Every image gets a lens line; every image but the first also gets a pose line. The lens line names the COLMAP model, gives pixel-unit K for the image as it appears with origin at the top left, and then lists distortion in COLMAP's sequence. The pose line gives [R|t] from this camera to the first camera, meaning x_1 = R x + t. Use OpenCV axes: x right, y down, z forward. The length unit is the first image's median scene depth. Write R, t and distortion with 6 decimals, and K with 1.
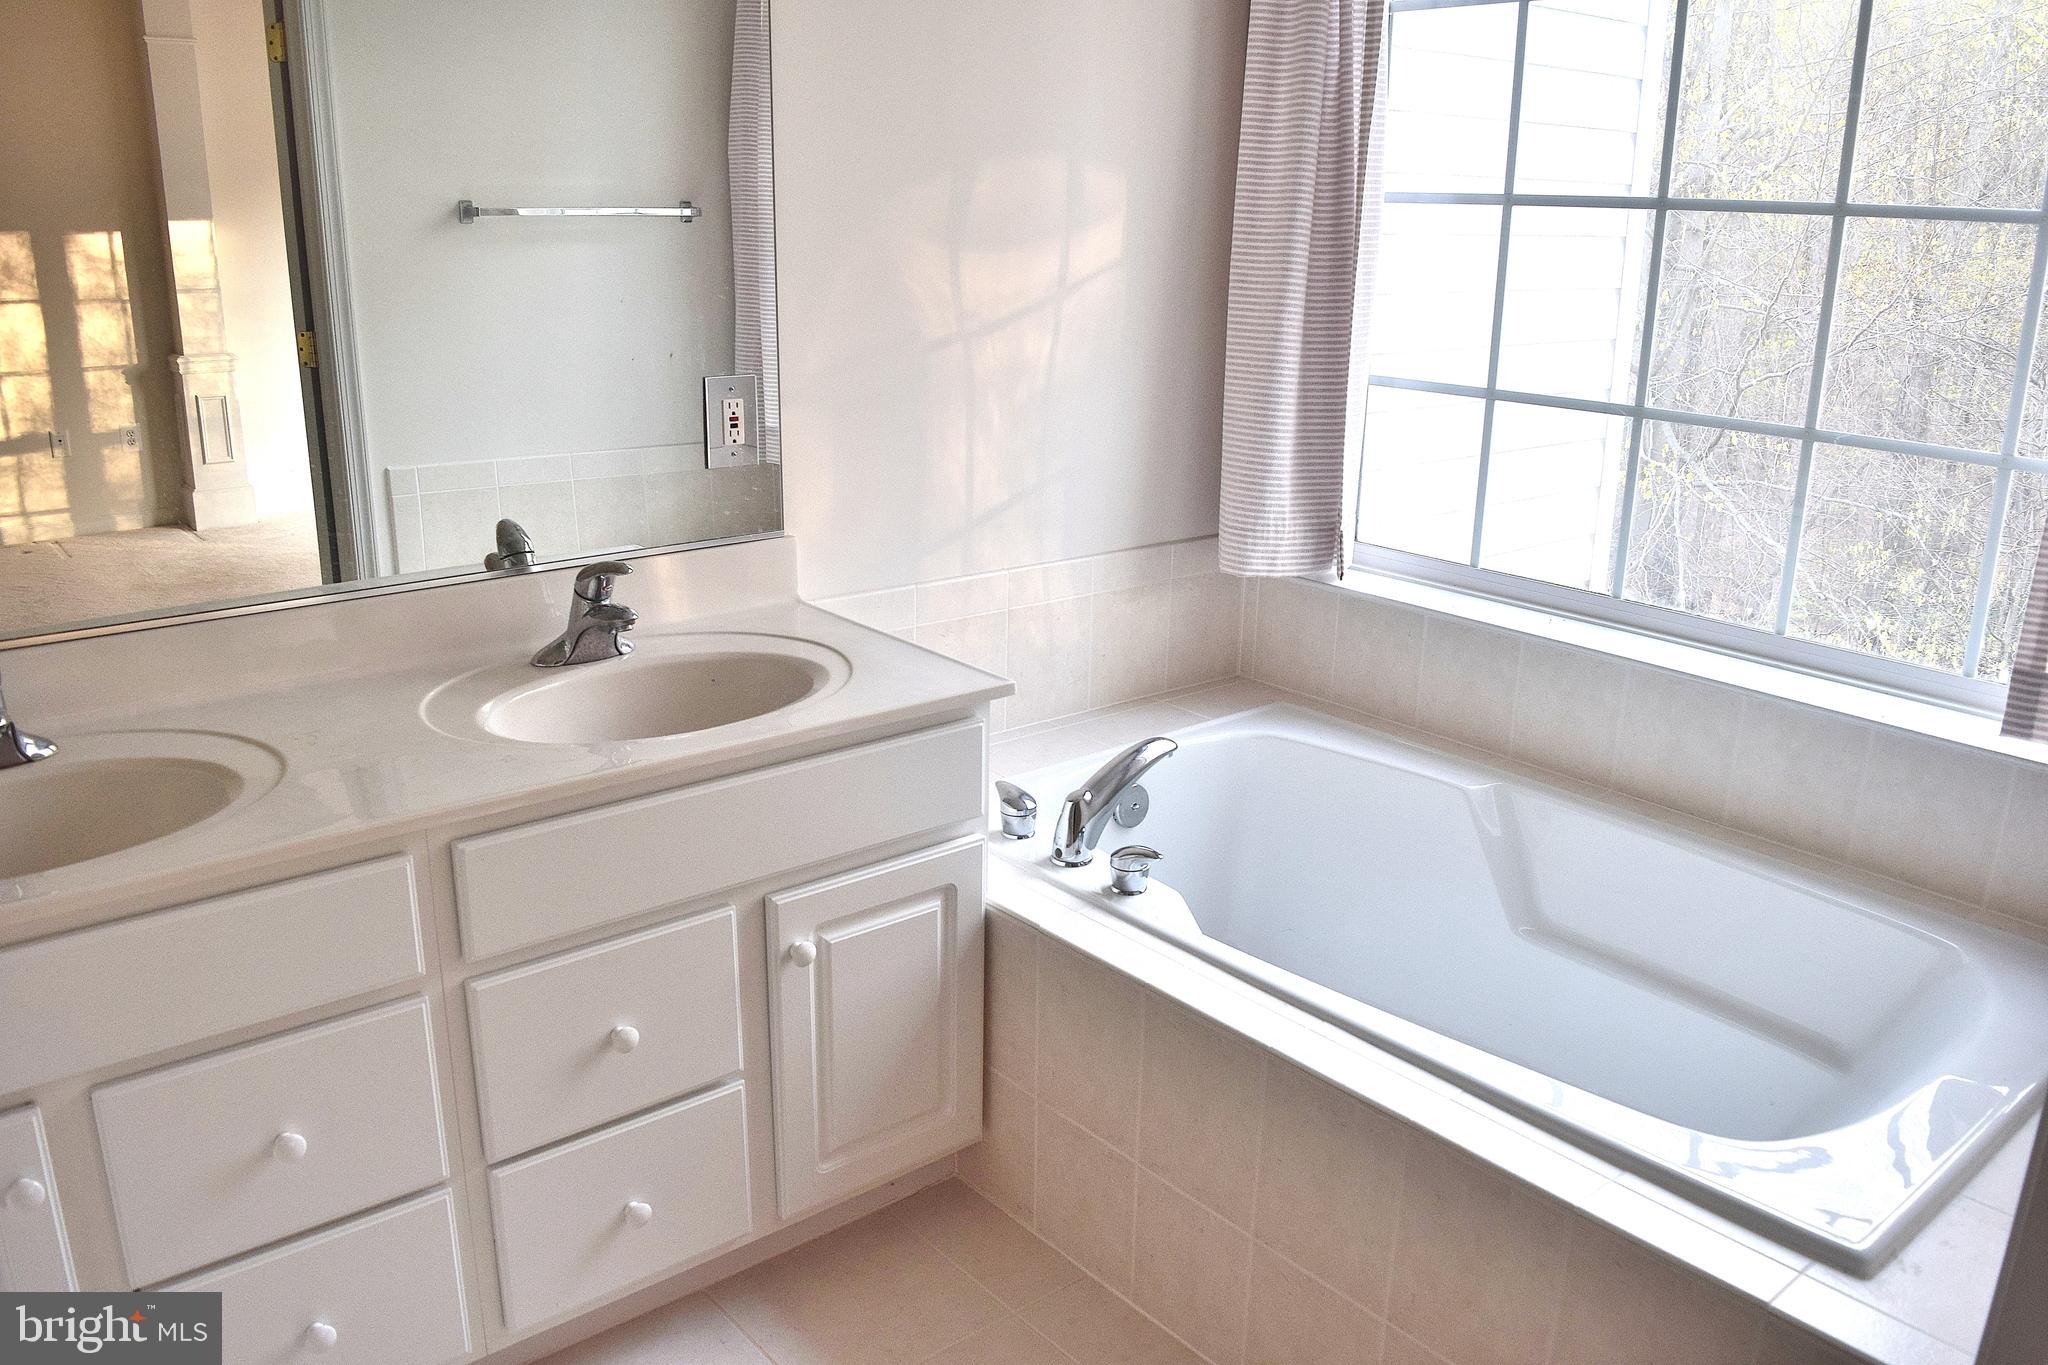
lens RADIAL K [[1607.3, 0, 1031.6], [0, 1607.3, 682.9], [0, 0, 1]] dist [-0.096651, 0.025743]
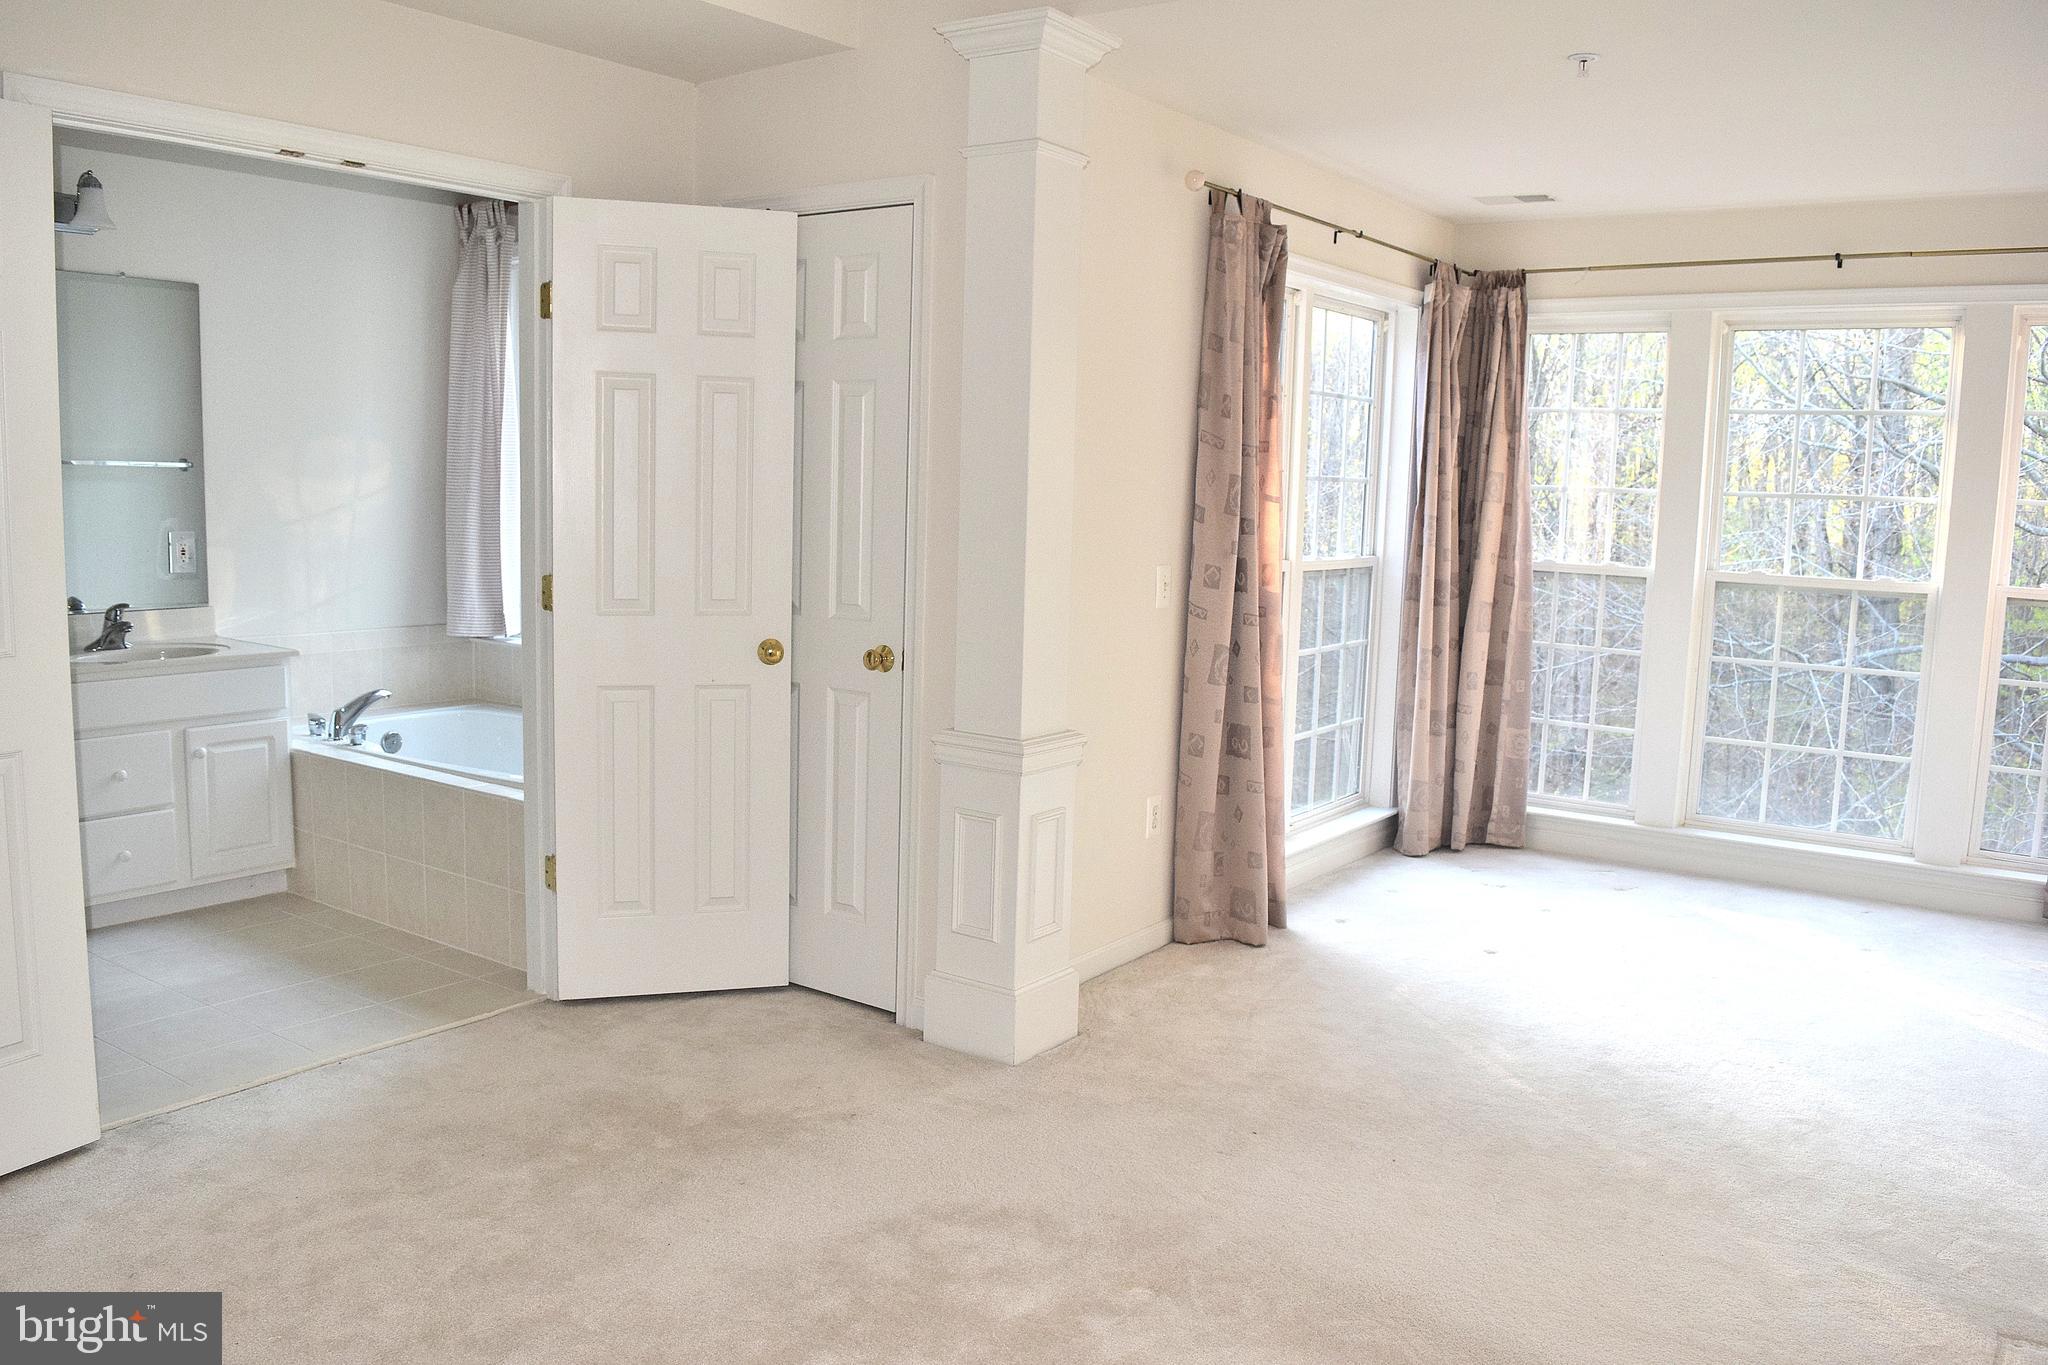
lens RADIAL K [[1607.3, 0, 1021.2], [0, 1607.3, 680.1], [0, 0, 1]] dist [-0.096651, 0.025743]
pose [[0.967927, -0.021538, 0.250308, 0.400948], [0.062371, 0.985727, -0.156370, 0.435530], [-0.243368, 0.166967, 0.955455, -1.365309]]
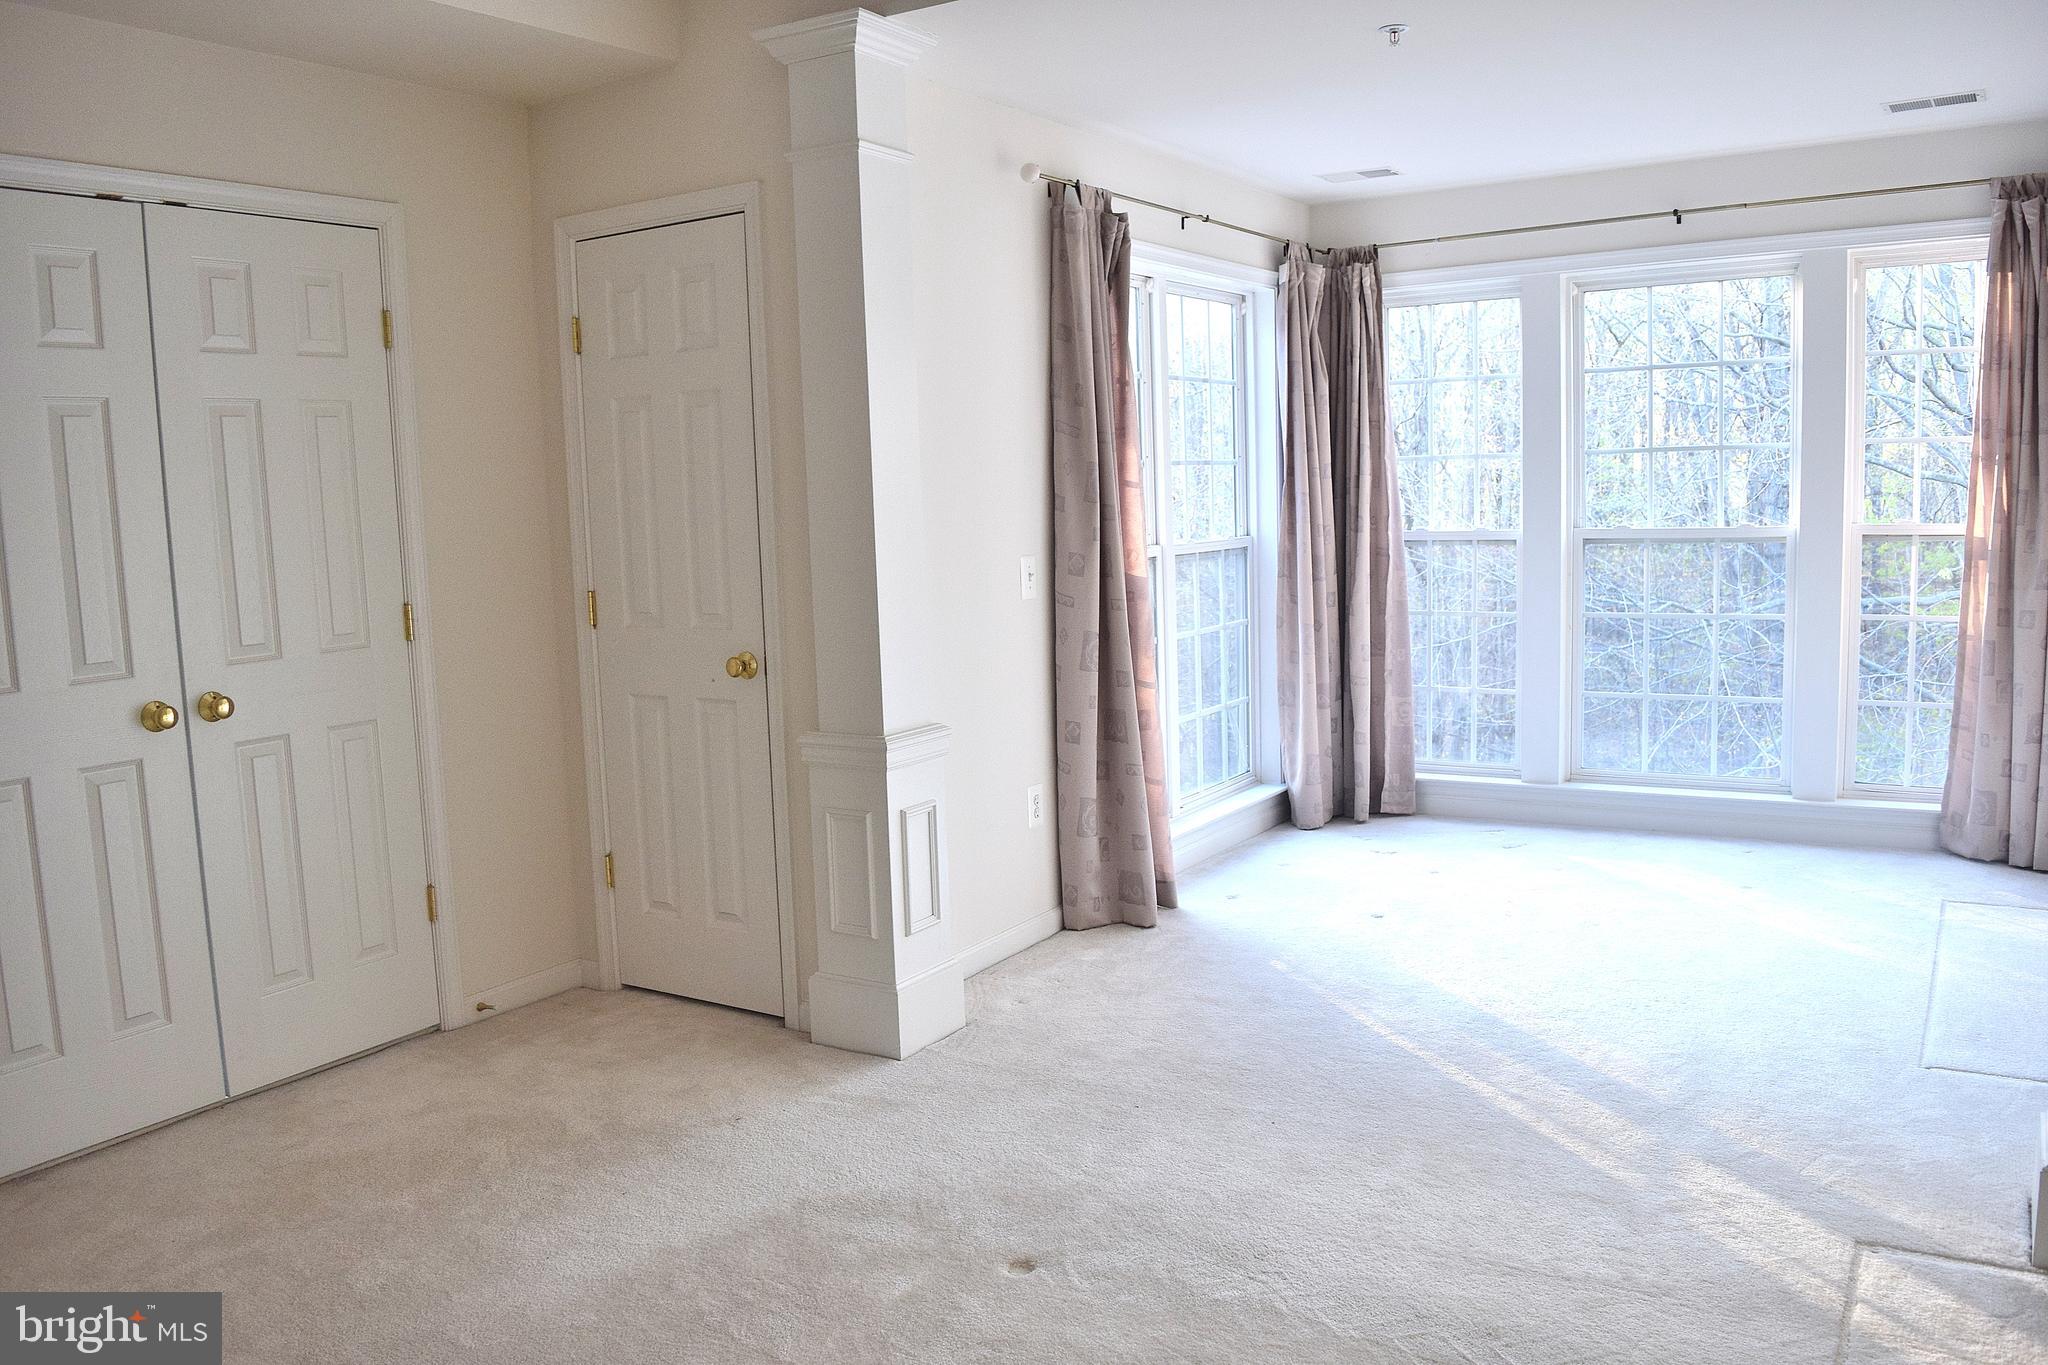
lens RADIAL K [[1607.3, 0, 1021.7], [0, 1607.3, 685.5], [0, 0, 1]] dist [-0.096651, 0.025743]
pose [[0.952153, -0.086741, 0.293052, 0.464482], [0.136816, 0.978406, -0.154929, 0.463280], [-0.273286, 0.187610, 0.943460, -1.392237]]
